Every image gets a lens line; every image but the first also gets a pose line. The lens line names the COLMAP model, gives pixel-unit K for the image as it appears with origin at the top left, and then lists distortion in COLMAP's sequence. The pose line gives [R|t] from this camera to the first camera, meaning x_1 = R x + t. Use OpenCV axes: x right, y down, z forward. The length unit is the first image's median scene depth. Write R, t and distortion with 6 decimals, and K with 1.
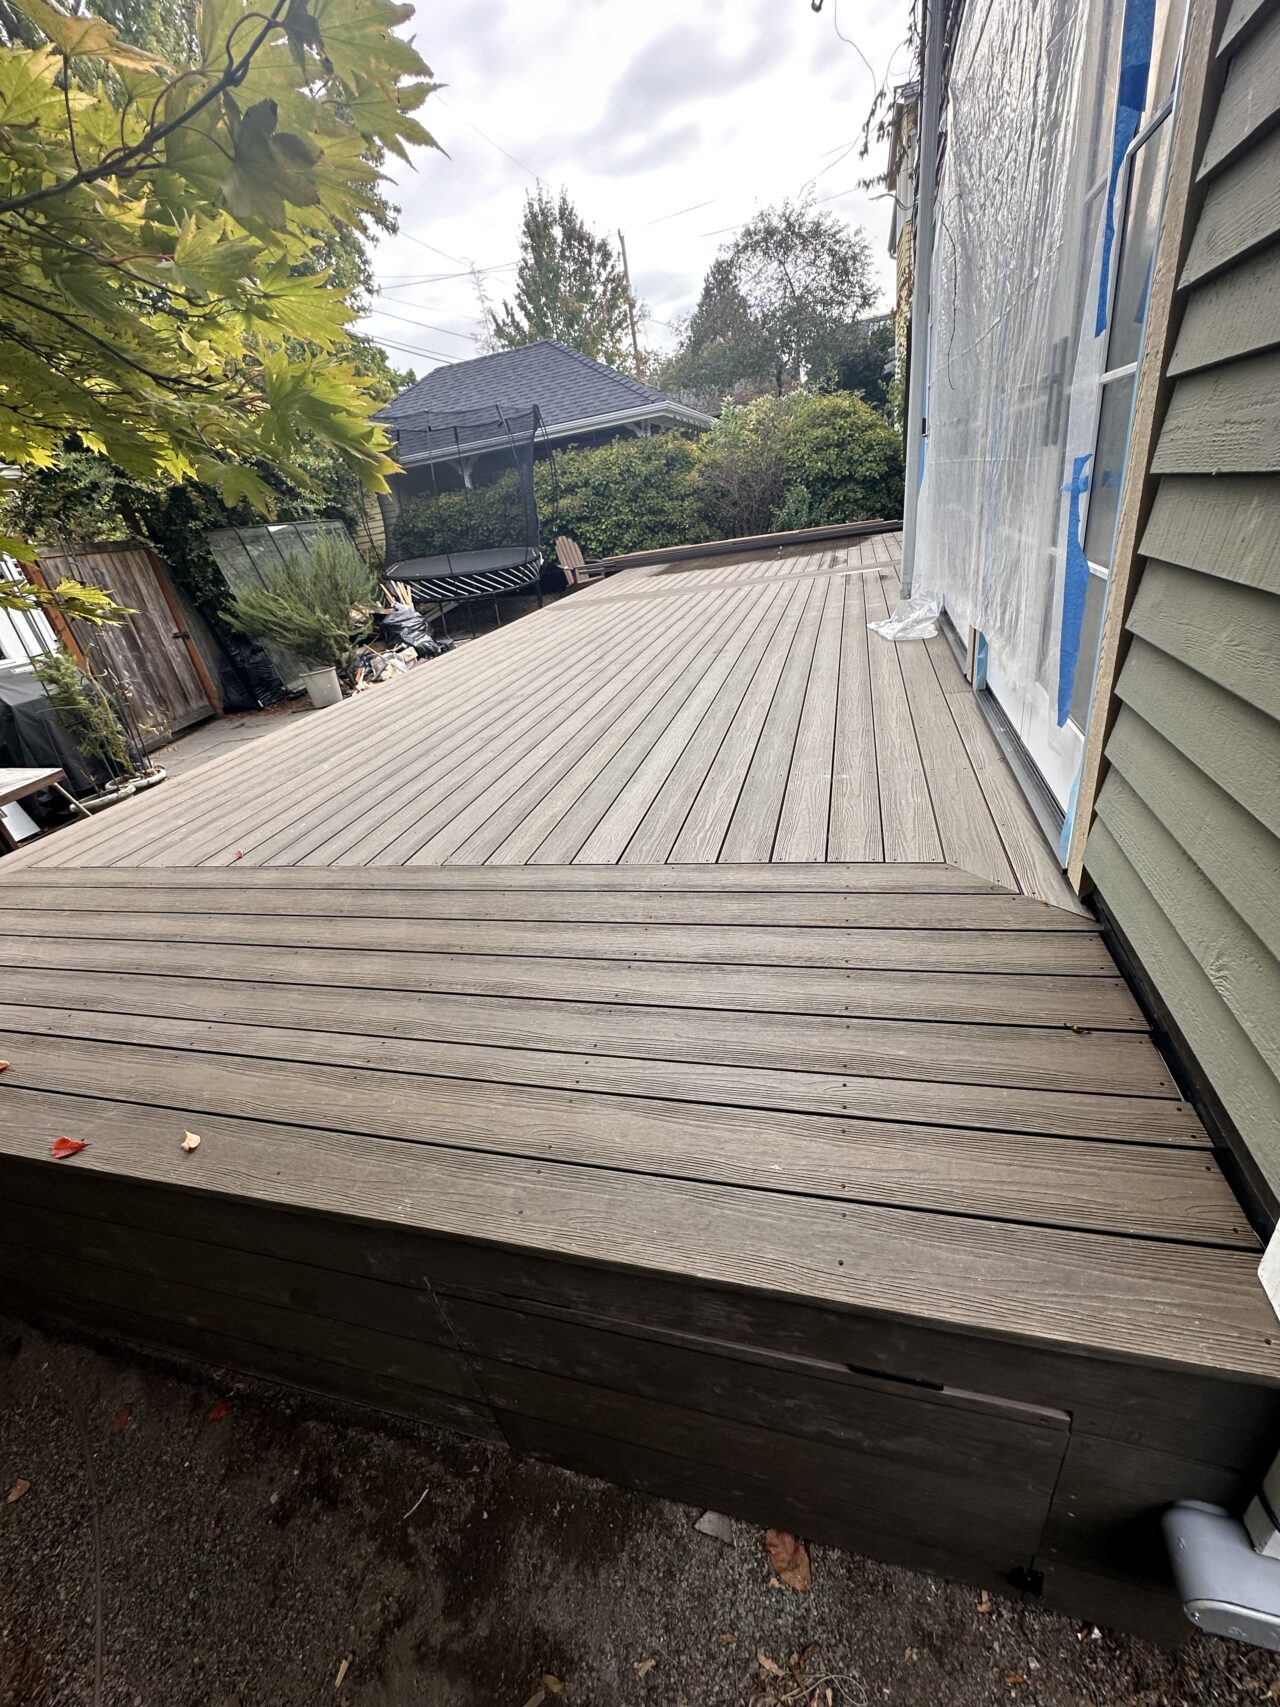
lens RADIAL K [[682.7, 0, 645.3], [0, 682.7, 853.2], [0, 0, 1]] dist [-0.001090, 0.000195]
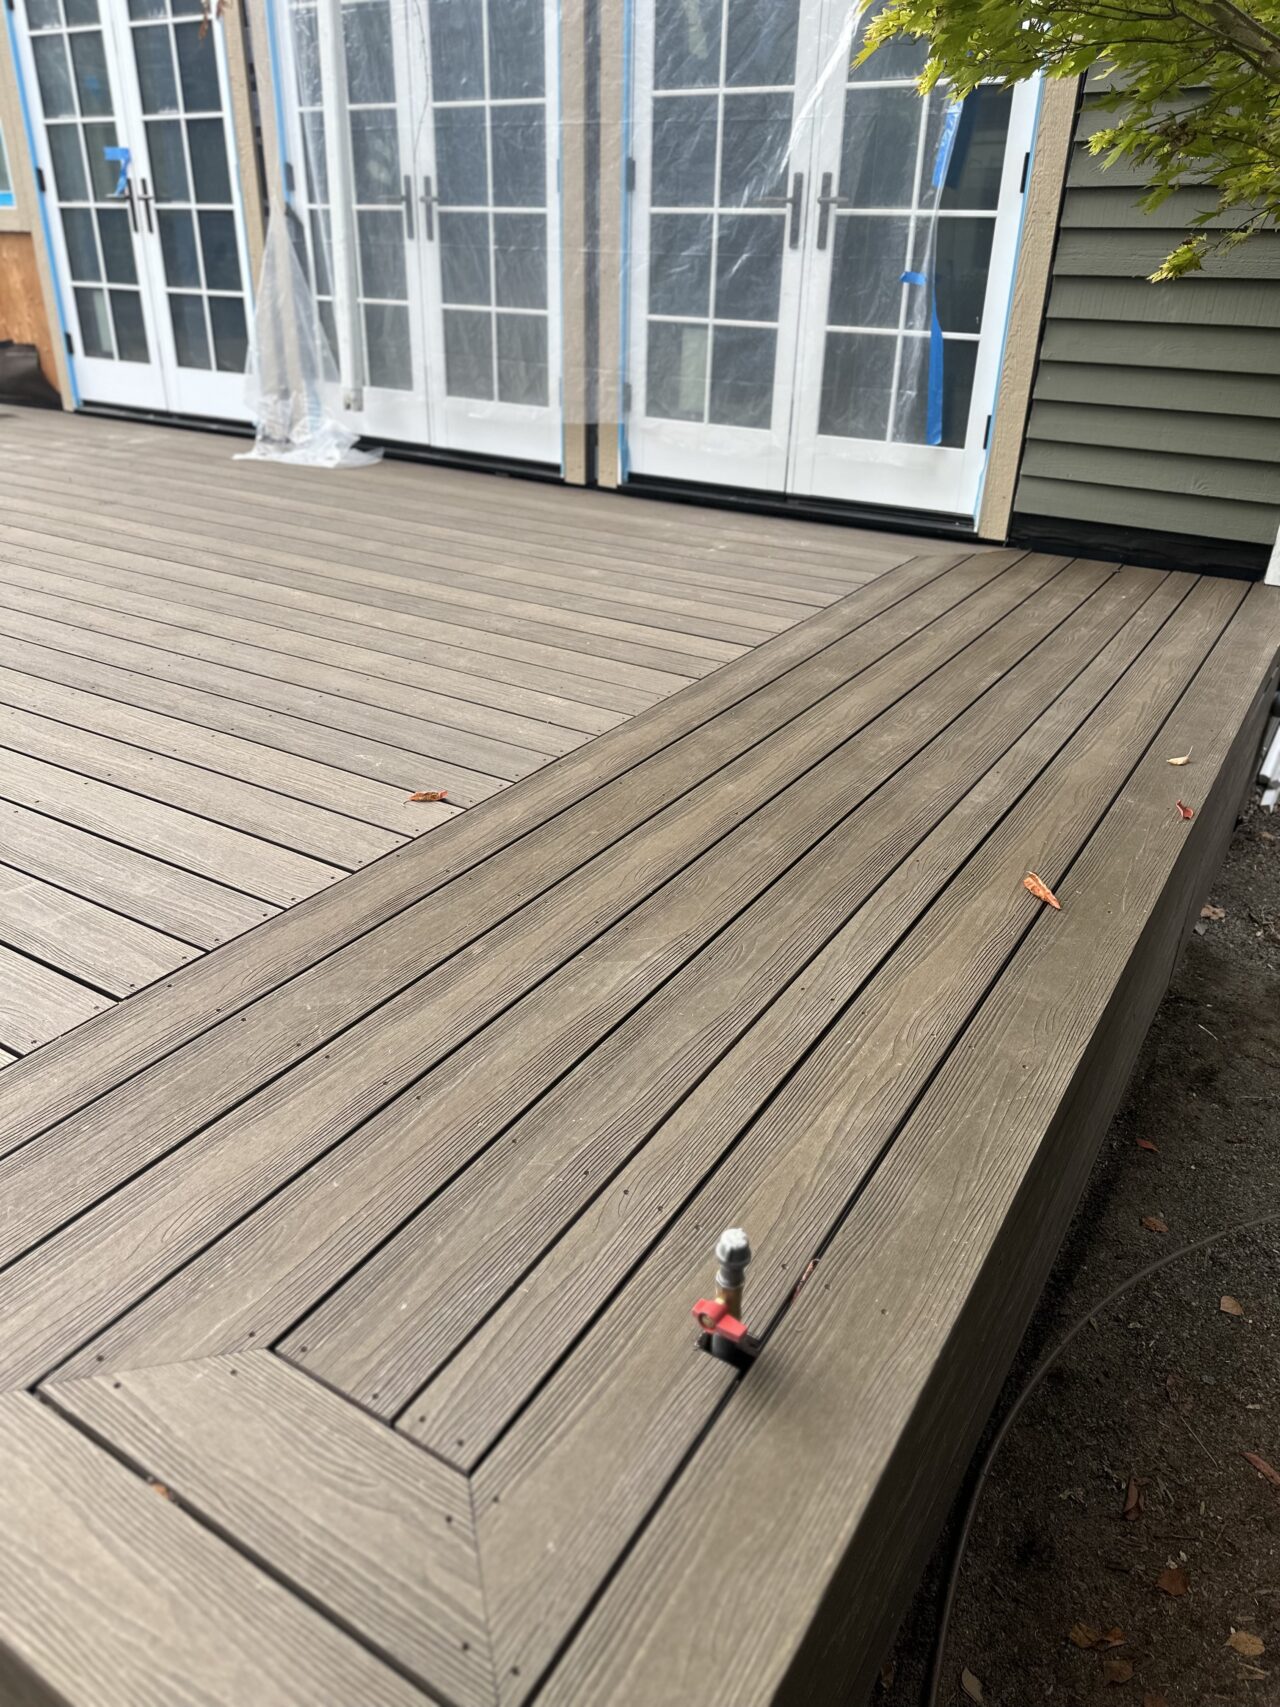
lens RADIAL K [[1211.8, 0, 626.4], [0, 1211.8, 845.3], [0, 0, 1]] dist [0.034835, -0.039916]
pose [[0.285248, -0.287431, 0.914340, -0.286354], [0.383469, 0.908518, 0.165970, -0.012310], [-0.878399, 0.303279, 0.369374, 0.113862]]
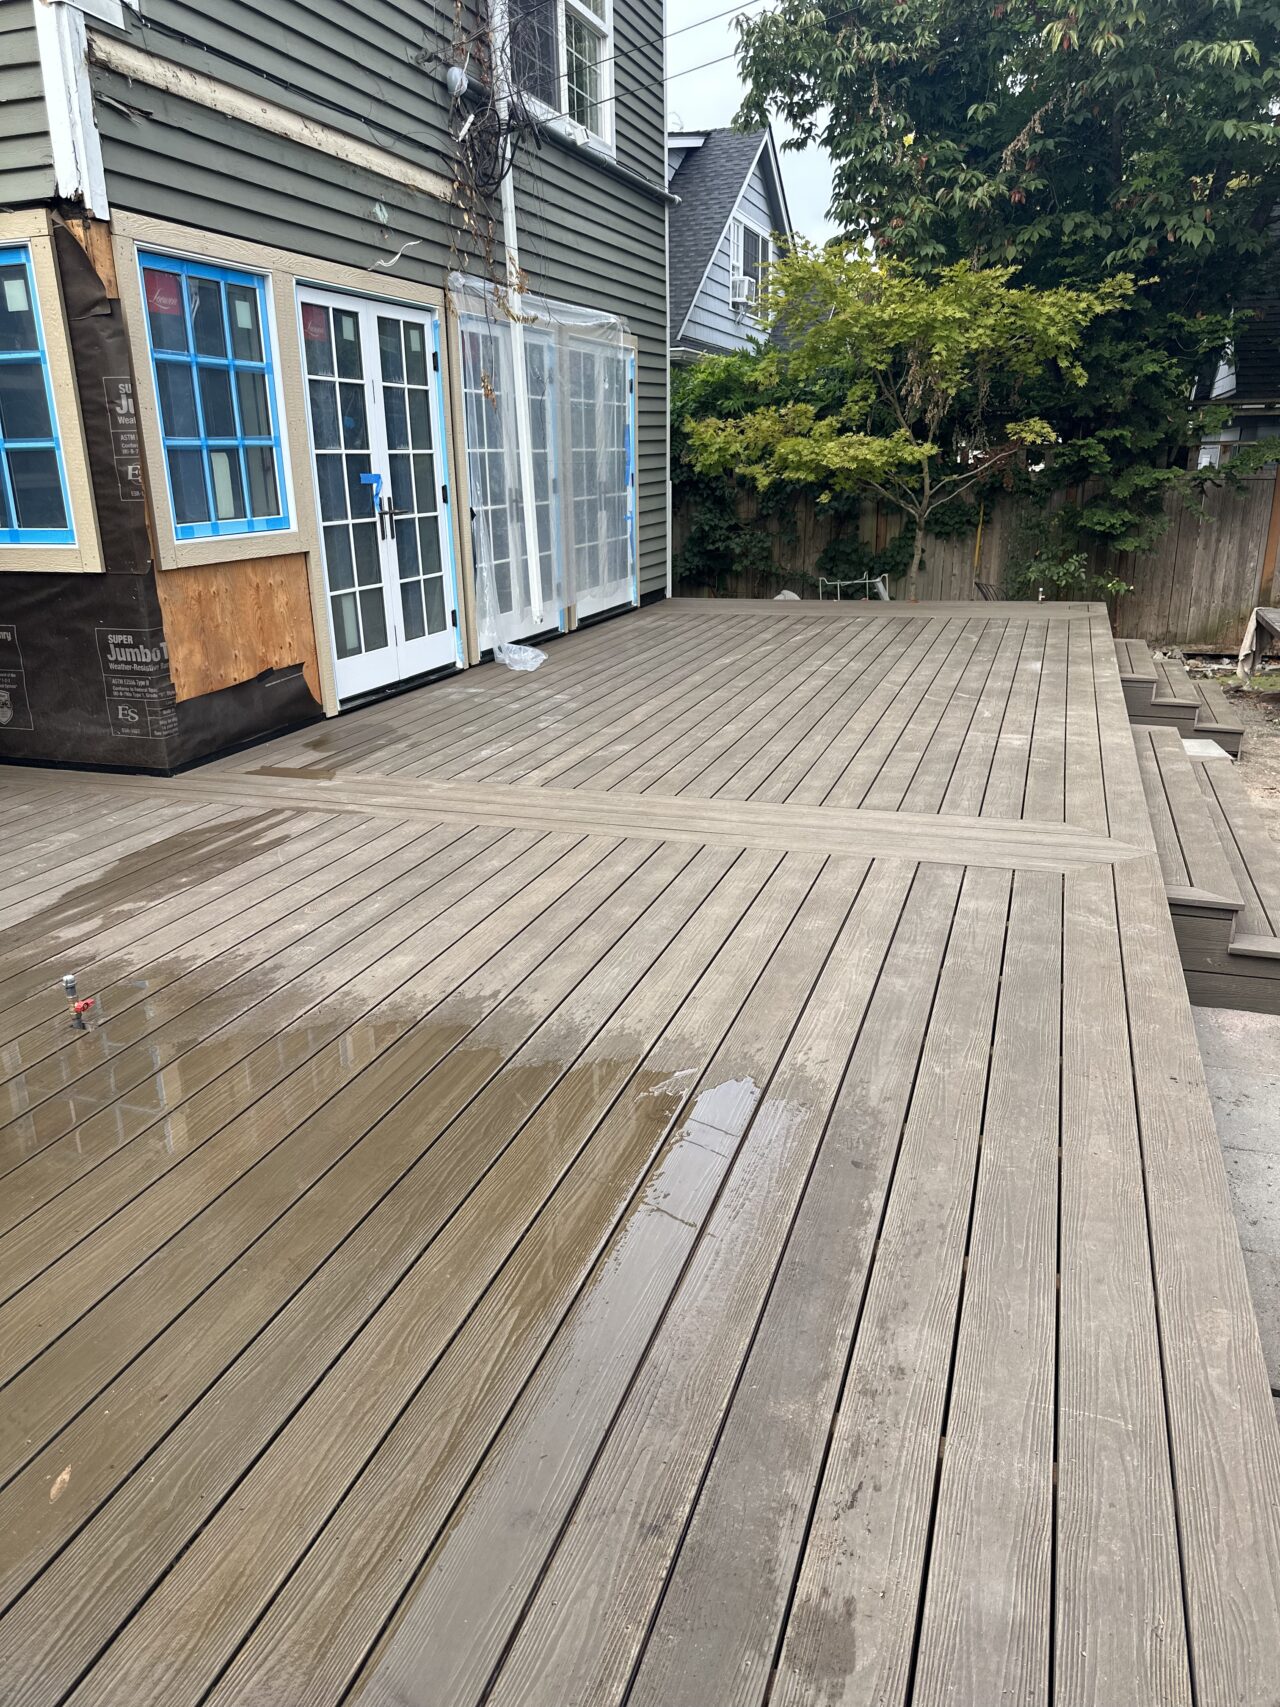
lens RADIAL K [[1211.8, 0, 636.3], [0, 1211.8, 857.8], [0, 0, 1]] dist [0.034835, -0.039916]
pose [[-0.980967, 0.157524, 0.113533, 0.007604], [0.191687, 0.692333, 0.695652, -0.489654], [0.030980, 0.704174, -0.709351, 0.889875]]
